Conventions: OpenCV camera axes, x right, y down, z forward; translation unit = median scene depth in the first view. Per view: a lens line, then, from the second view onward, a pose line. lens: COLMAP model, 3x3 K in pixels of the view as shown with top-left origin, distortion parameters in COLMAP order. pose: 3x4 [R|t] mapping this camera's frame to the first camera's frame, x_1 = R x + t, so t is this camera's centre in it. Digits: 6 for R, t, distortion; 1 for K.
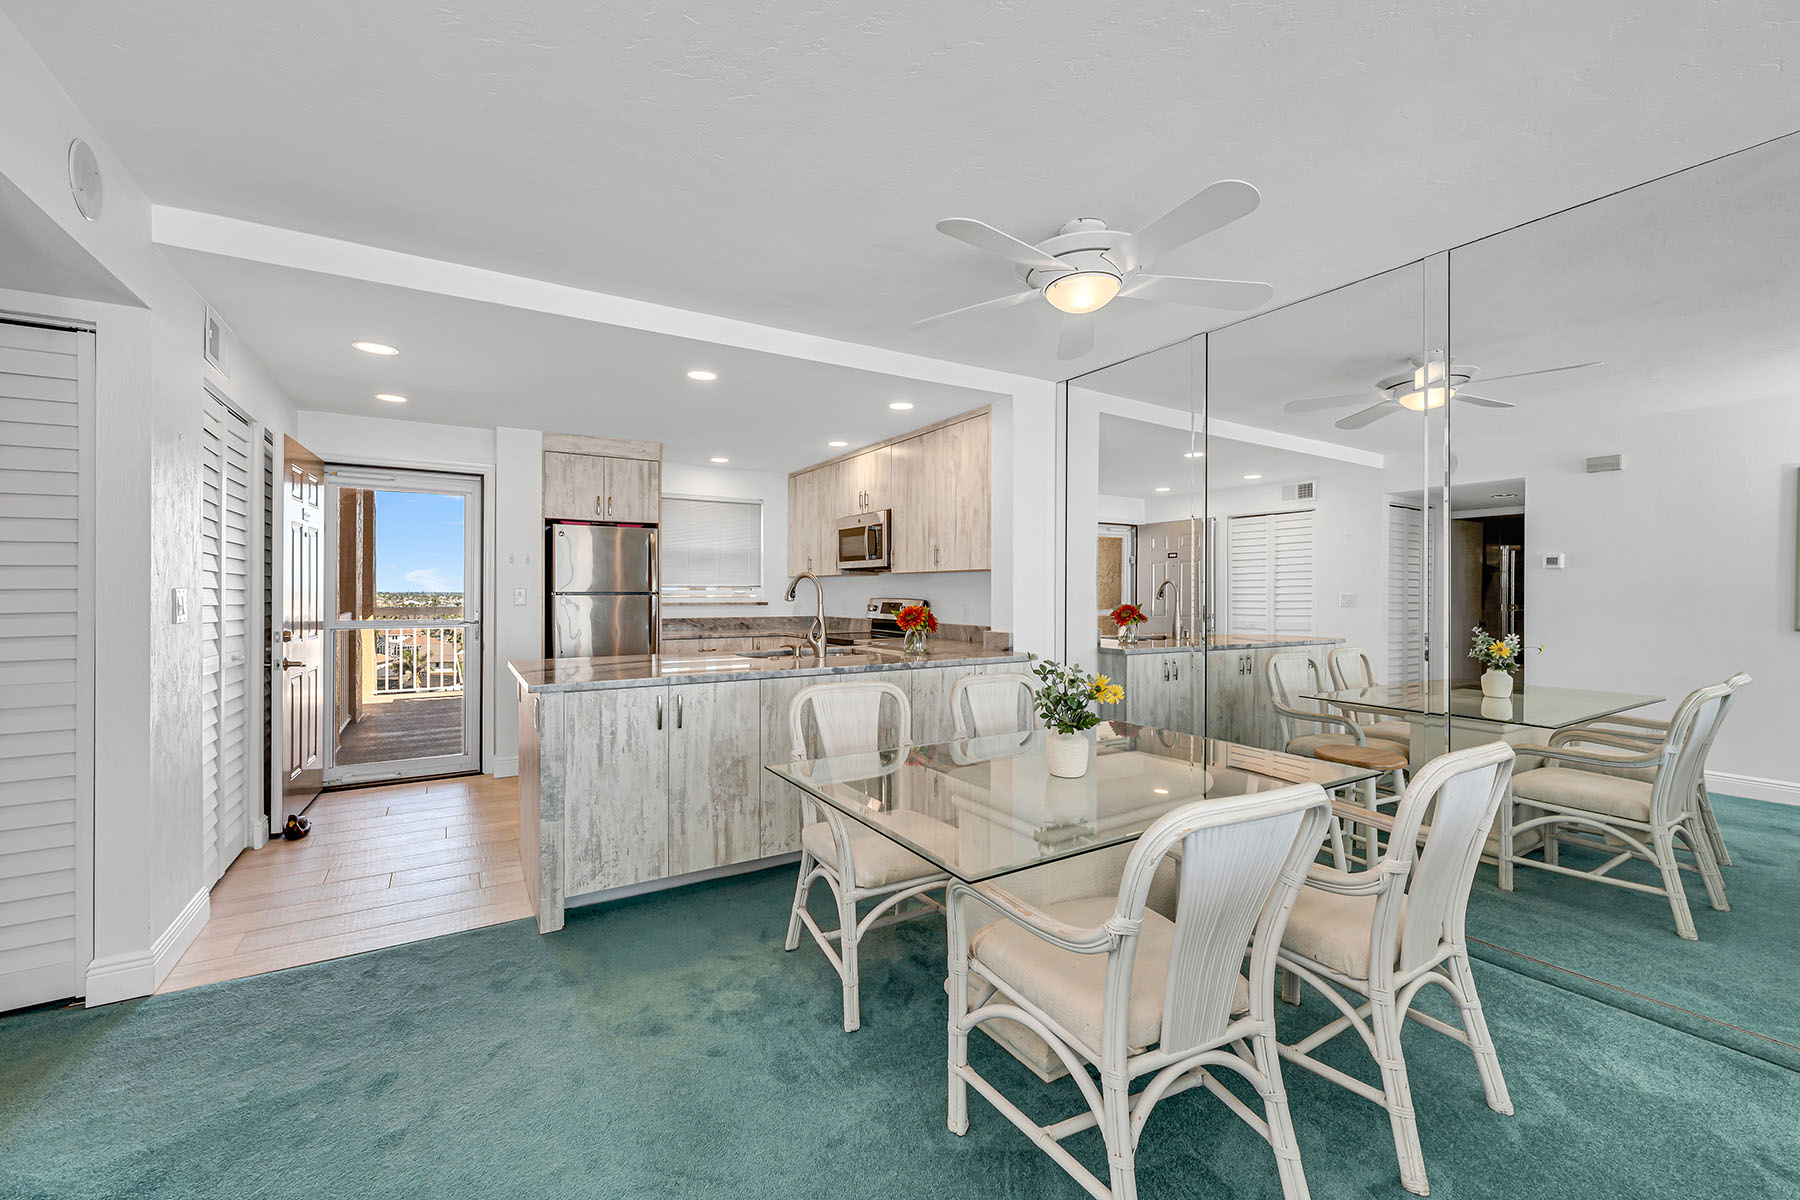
lens RADIAL K [[727.6, 0, 897.9], [0, 727.6, 591.6], [0, 0, 1]] dist [-0.000635, 0.000040]
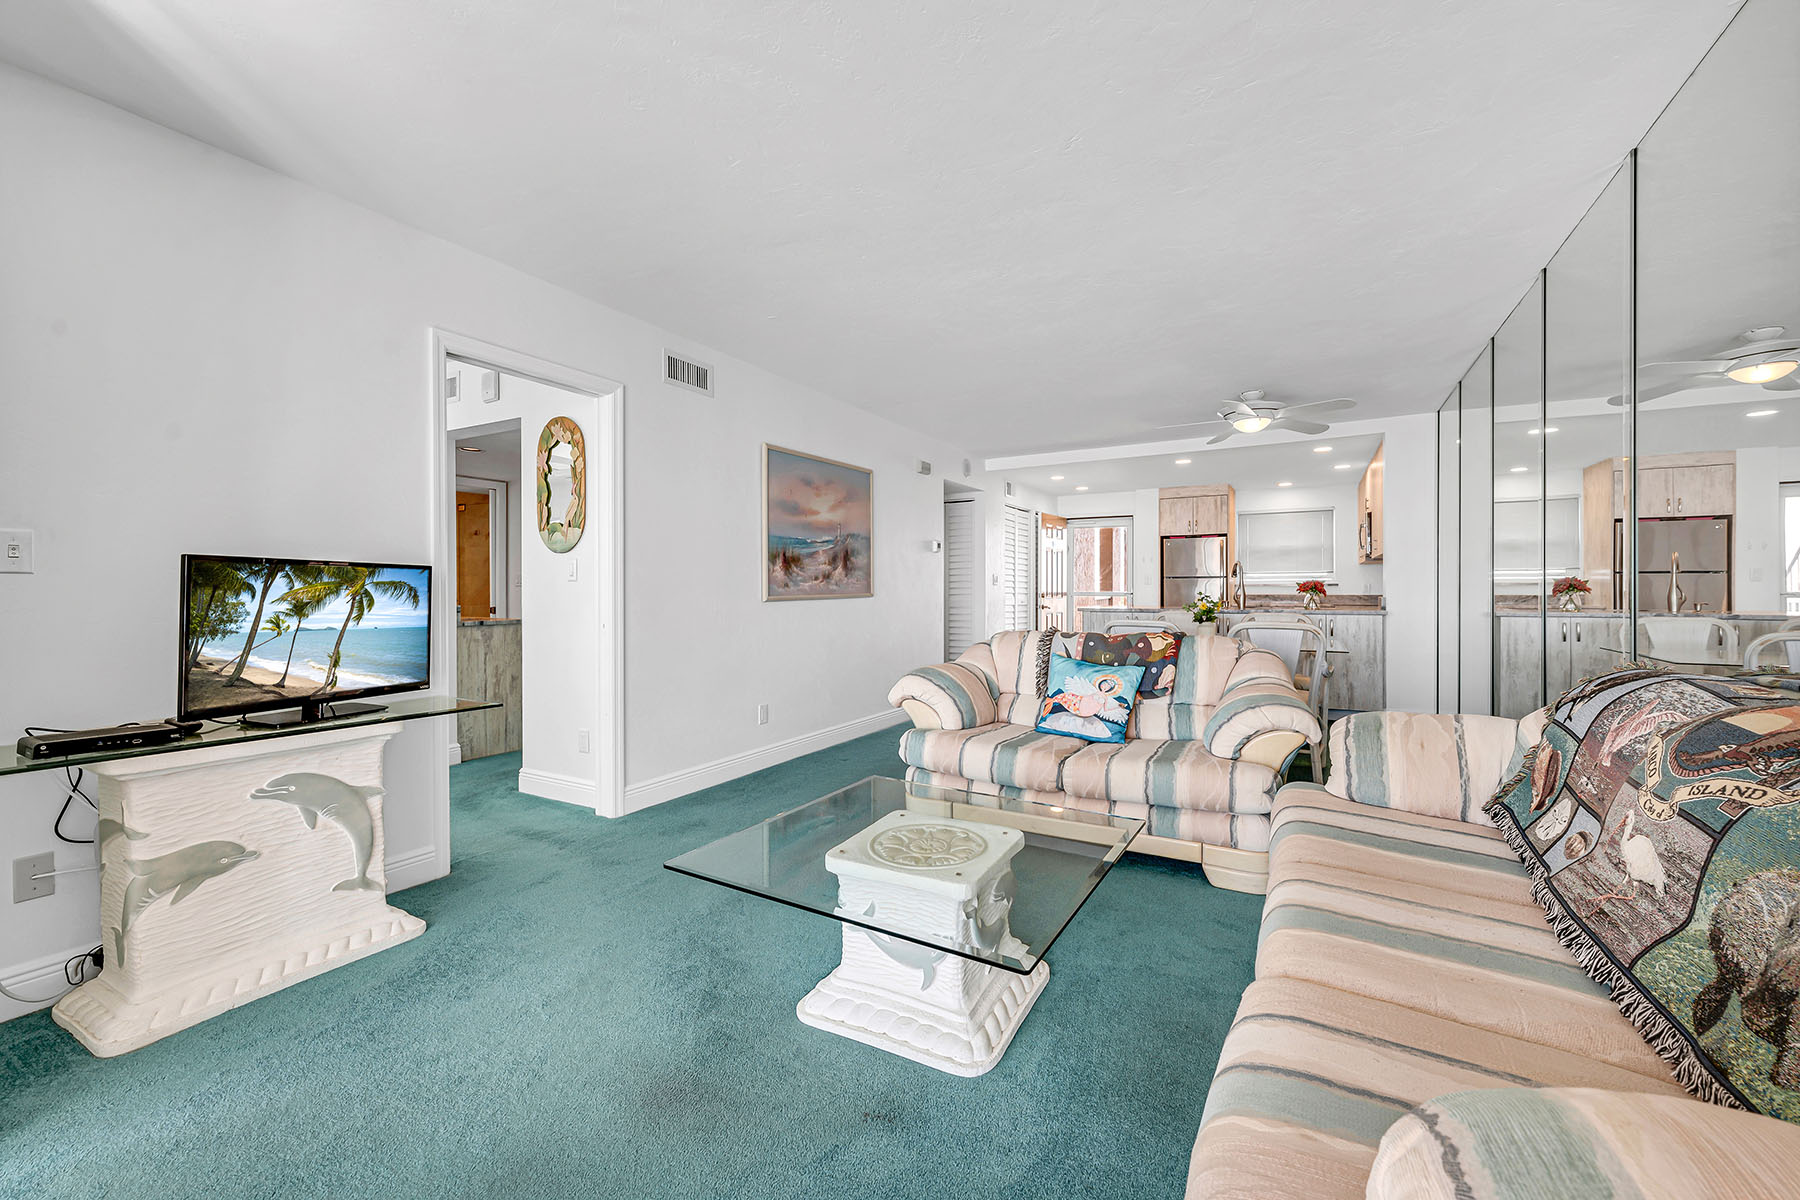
lens RADIAL K [[719.9, 0, 896.6], [0, 719.9, 591.6], [0, 0, 1]] dist [-0.000382, 0.000052]
pose [[0.481448, 0.000238, -0.876475, 0.886966], [0.002031, 0.999997, 0.001387, 0.038117], [0.876472, -0.002448, 0.481446, -0.505186]]
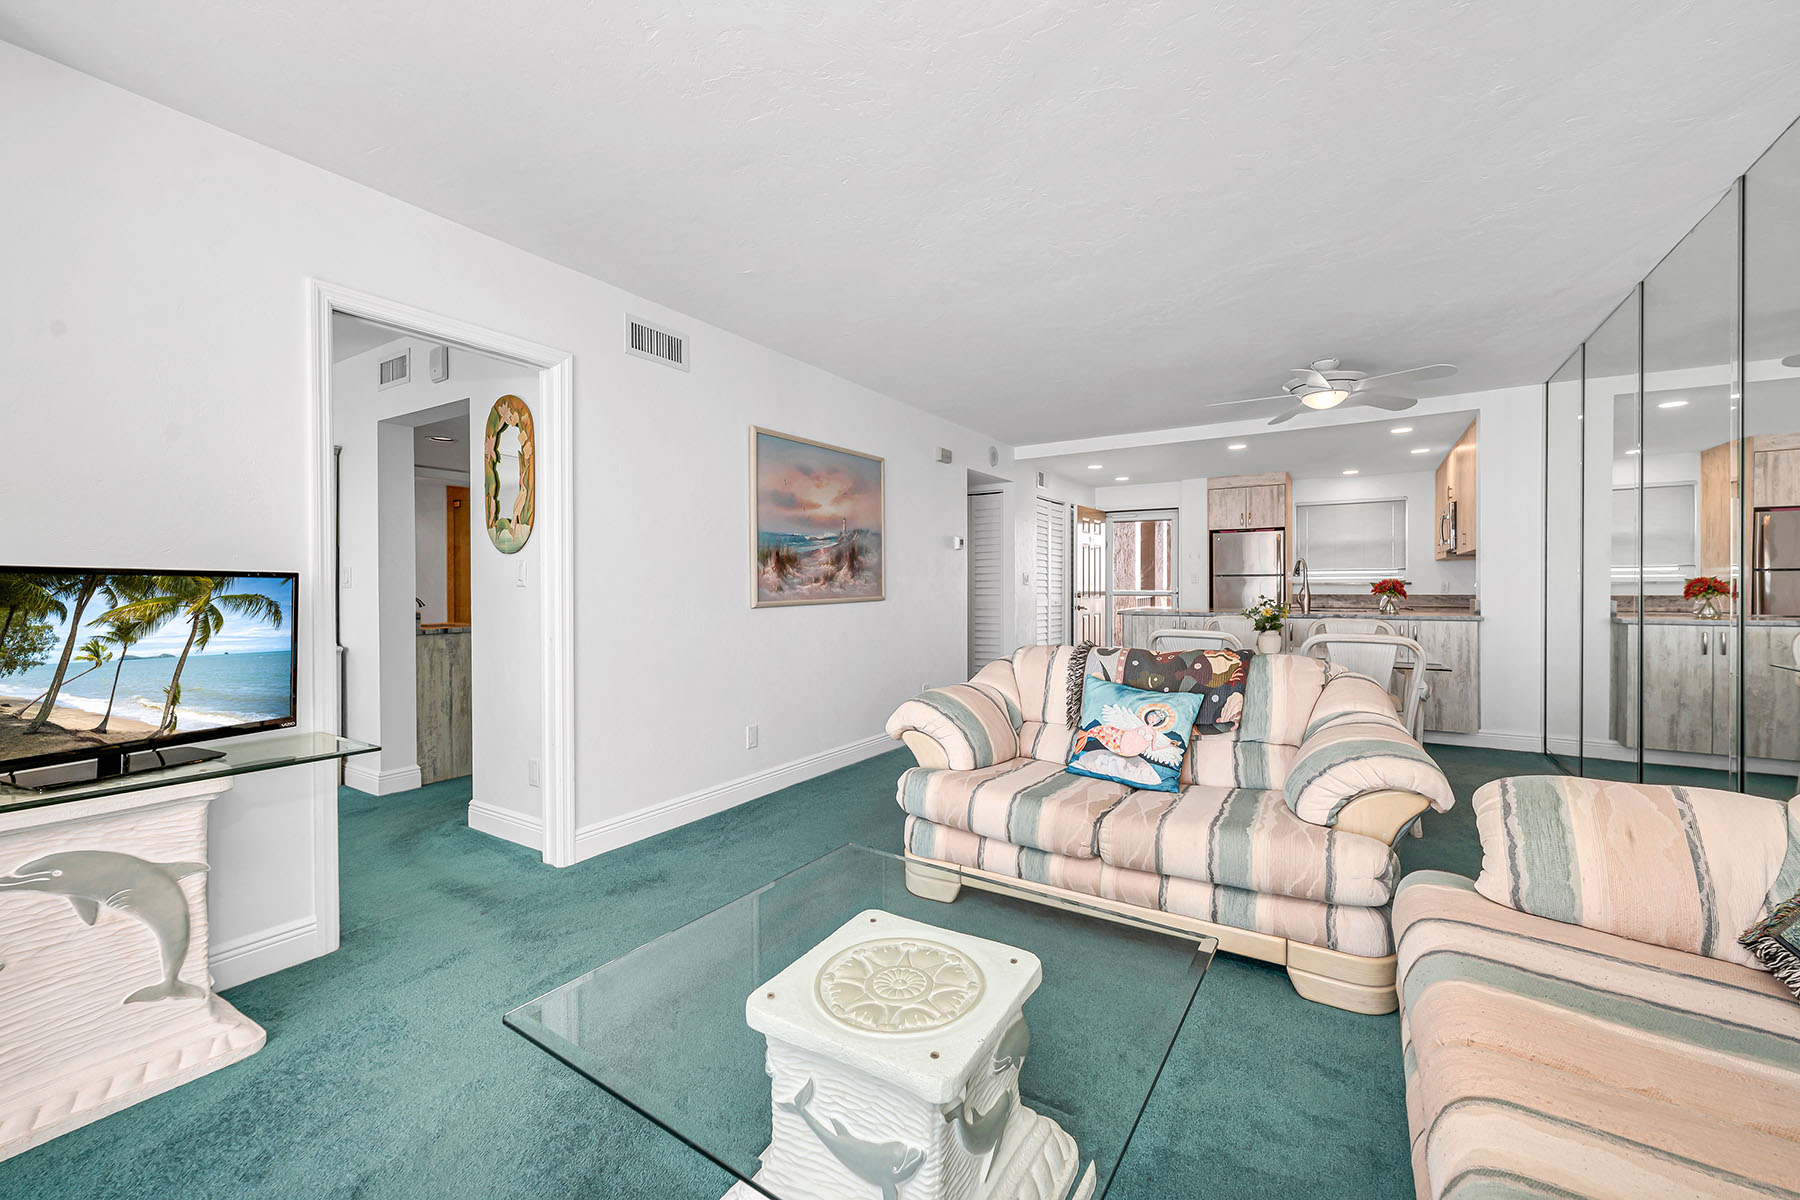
lens RADIAL K [[719.9, 0, 896.6], [0, 719.9, 591.6], [0, 0, 1]] dist [-0.000382, 0.000052]
pose [[0.437024, 0.005558, -0.899433, 0.778931], [0.003155, 0.999965, 0.007712, 0.026780], [0.899444, -0.006208, 0.436991, -0.407069]]
